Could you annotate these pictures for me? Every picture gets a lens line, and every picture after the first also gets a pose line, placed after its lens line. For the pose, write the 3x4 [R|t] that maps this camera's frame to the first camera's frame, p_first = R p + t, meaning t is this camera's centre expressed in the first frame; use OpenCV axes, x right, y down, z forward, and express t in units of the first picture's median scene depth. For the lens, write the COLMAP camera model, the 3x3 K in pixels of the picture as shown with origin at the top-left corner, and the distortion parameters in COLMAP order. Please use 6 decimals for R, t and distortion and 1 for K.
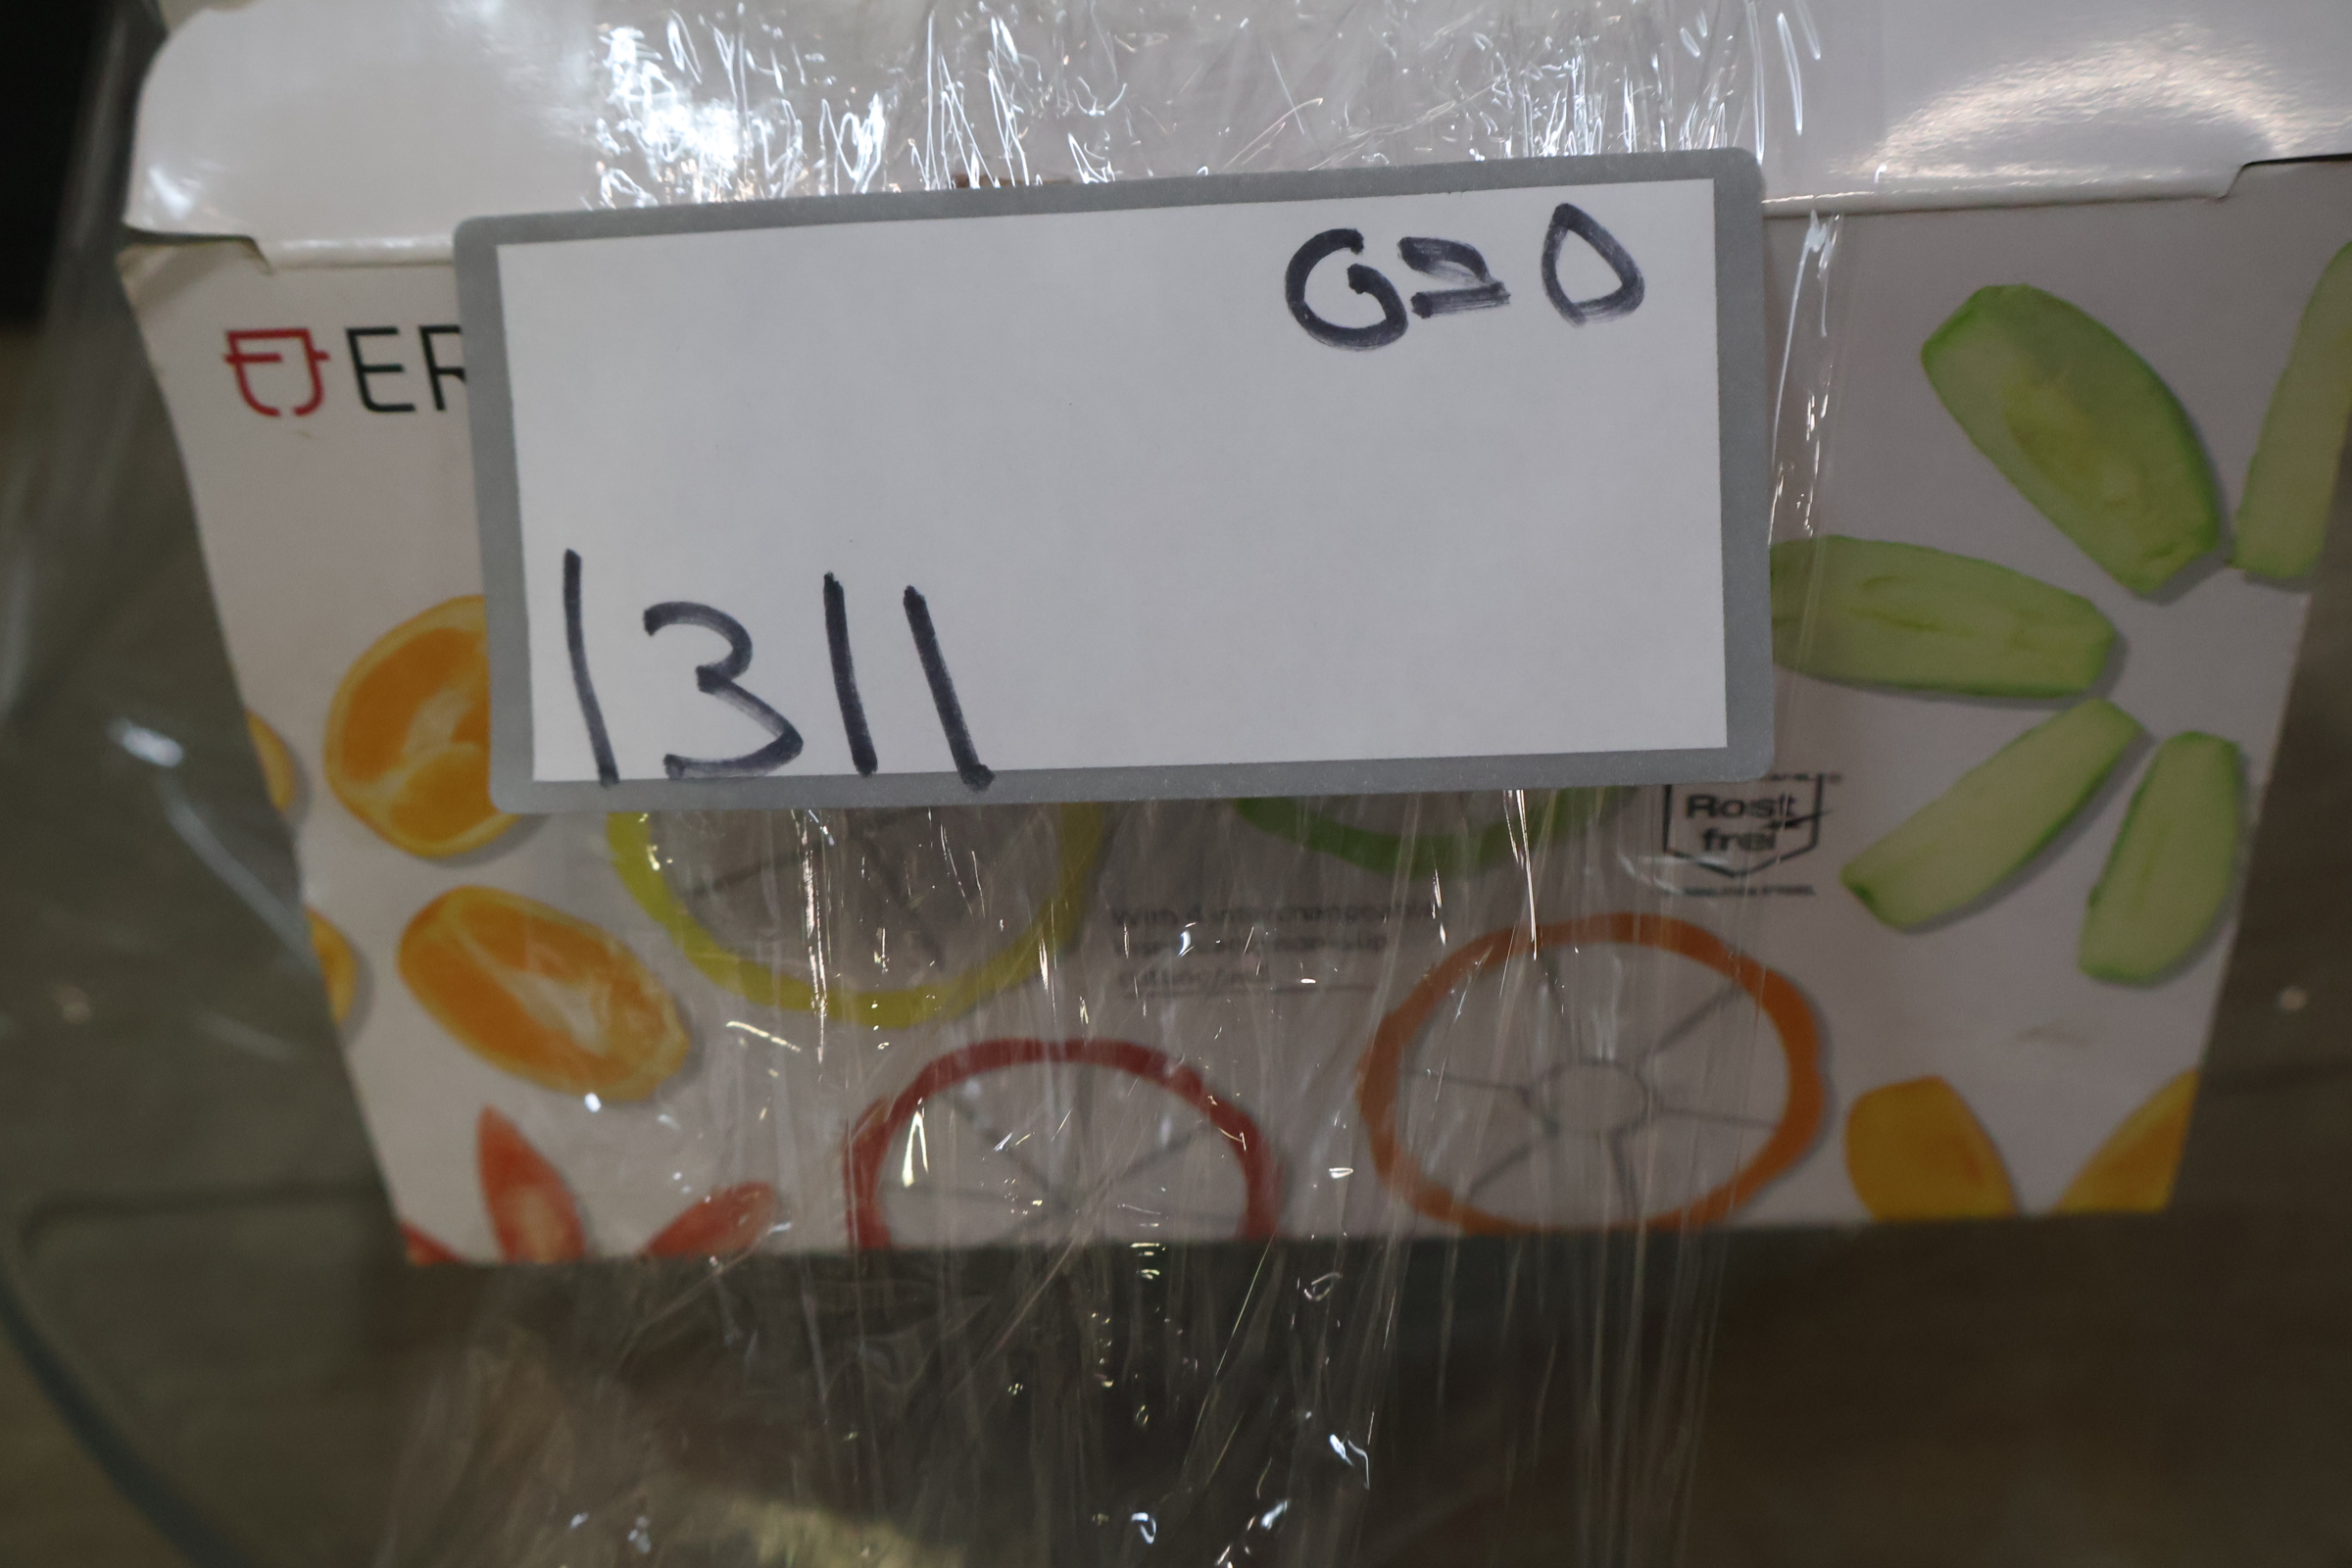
lens RADIAL K [[2558.8, 0, 1176.0], [0, 2558.8, 784.0], [0, 0, 1]] dist [0.015868, -0.001526]
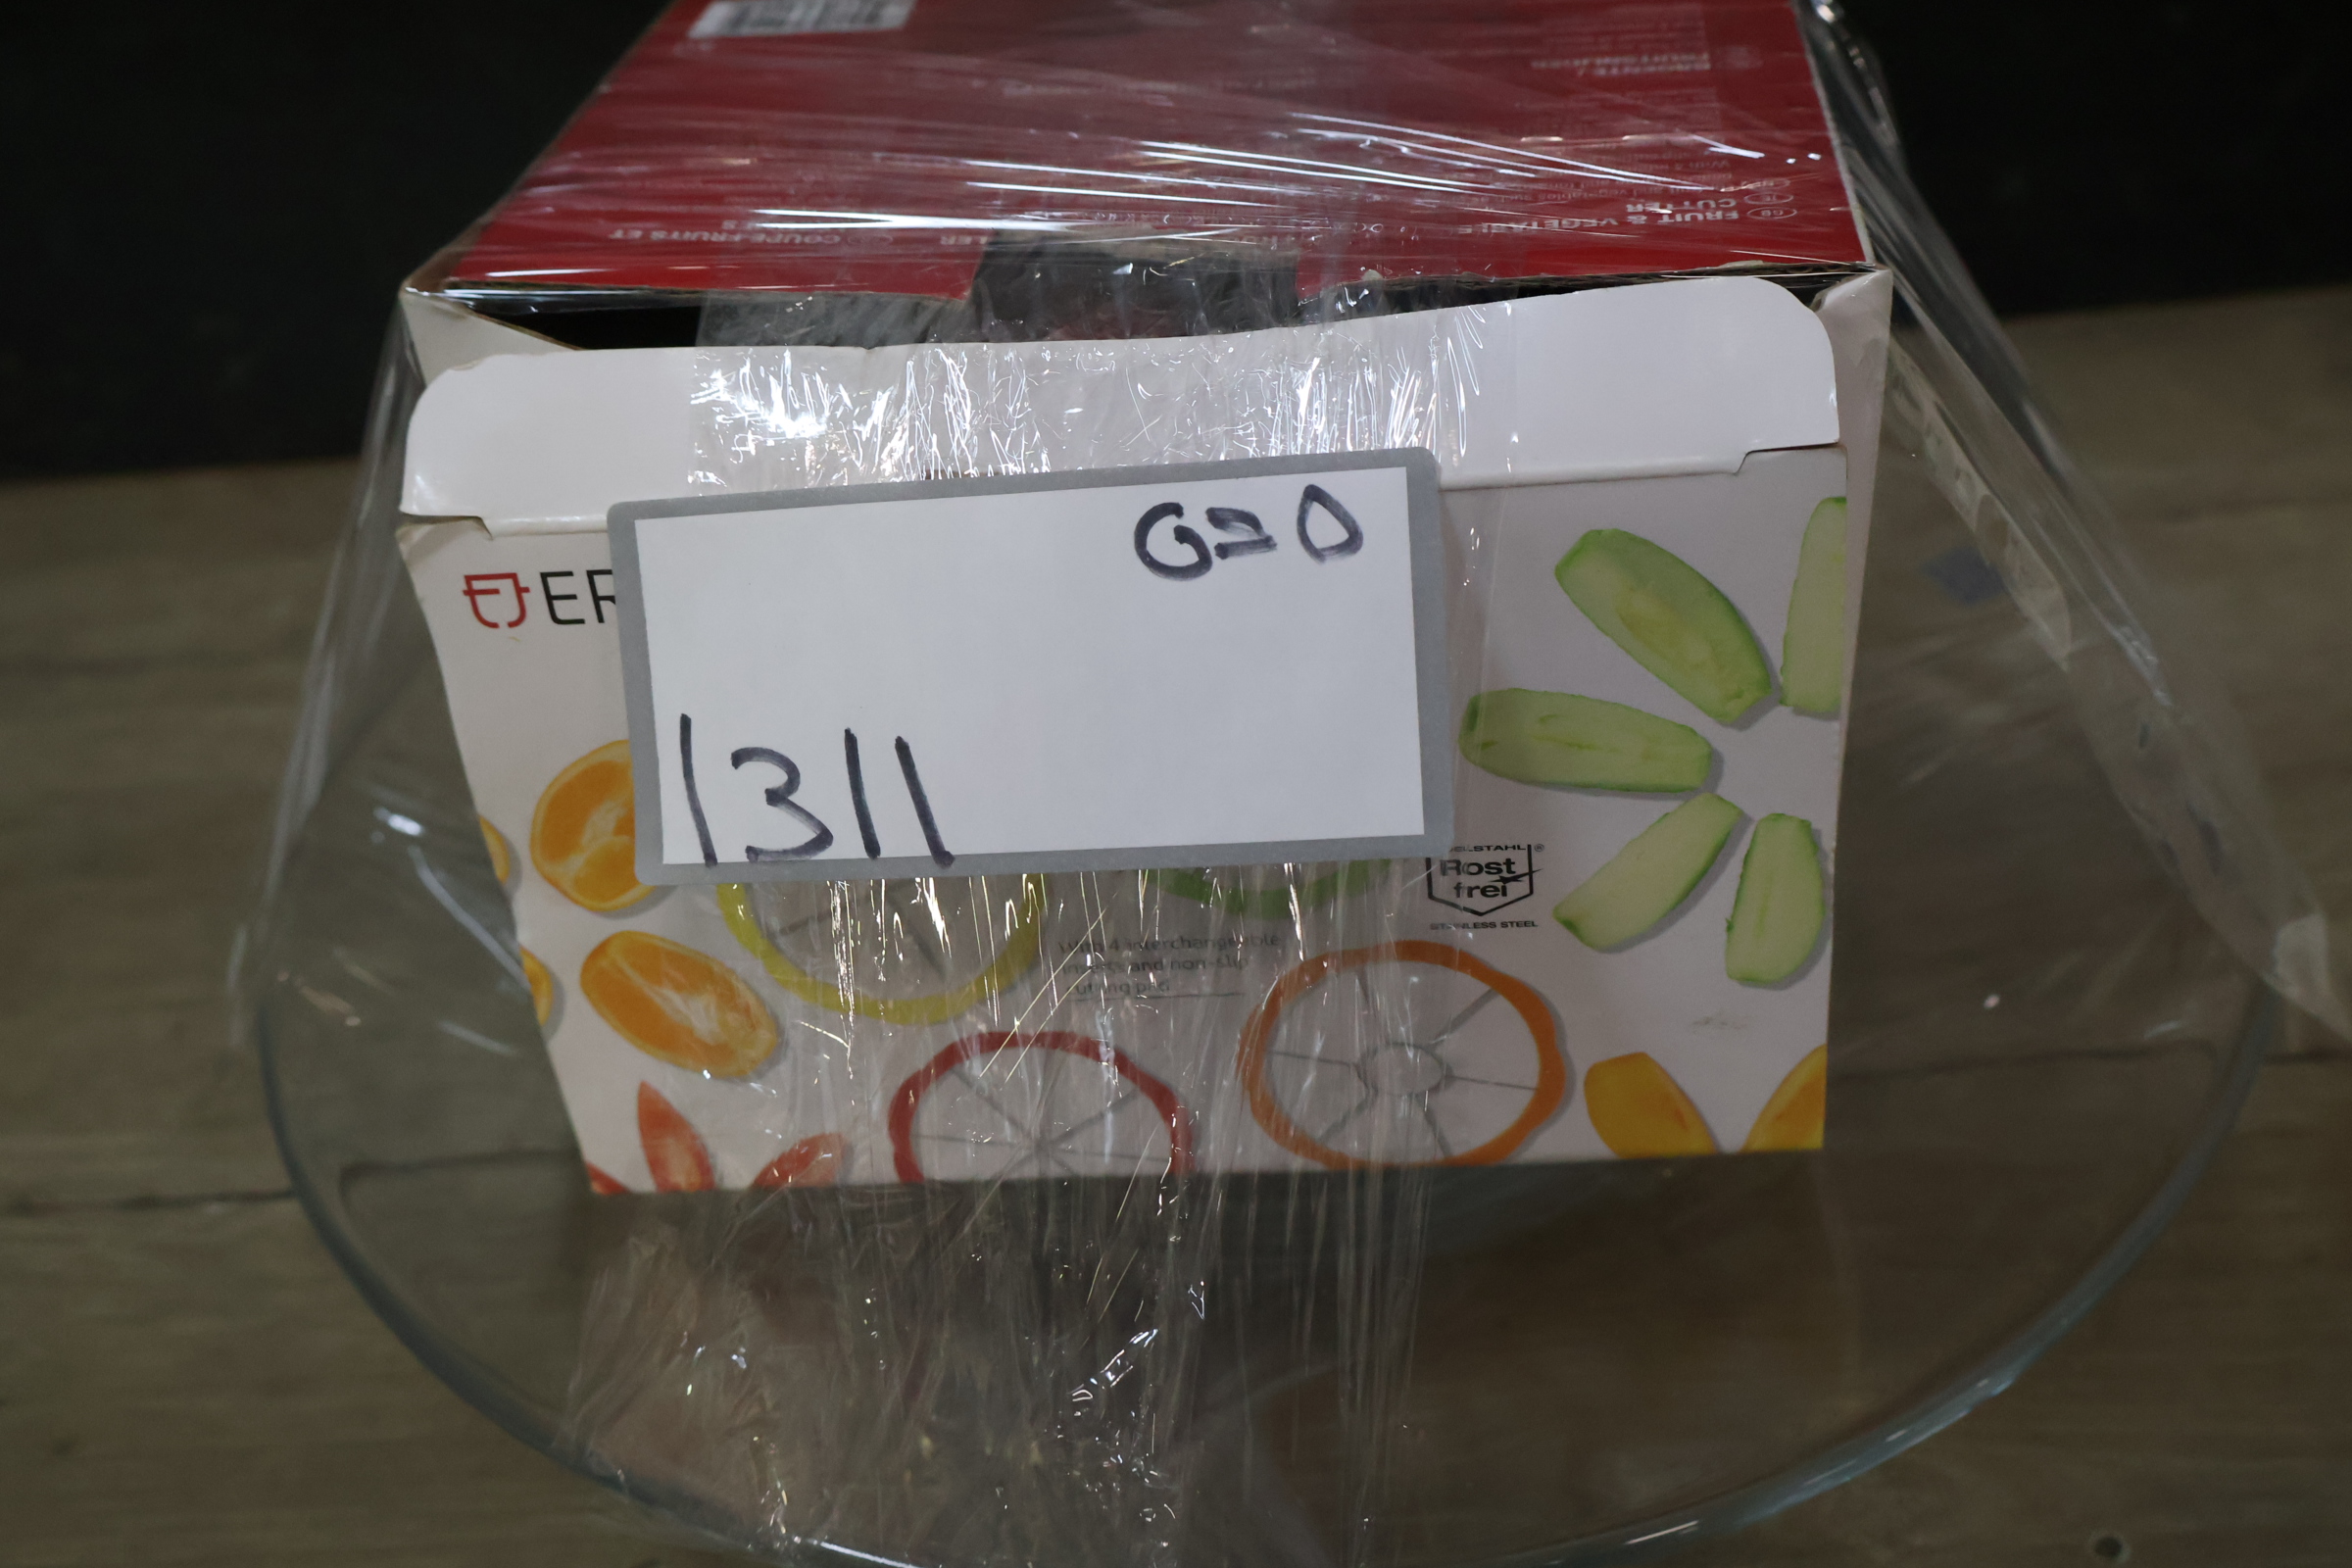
lens RADIAL K [[2558.8, 0, 1176.0], [0, 2558.8, 784.0], [0, 0, 1]] dist [0.015868, -0.001526]
pose [[0.997232, -0.015136, -0.072795, 0.166428], [0.014781, 0.999876, -0.005425, -0.035765], [0.072868, 0.004334, 0.997332, -0.503347]]
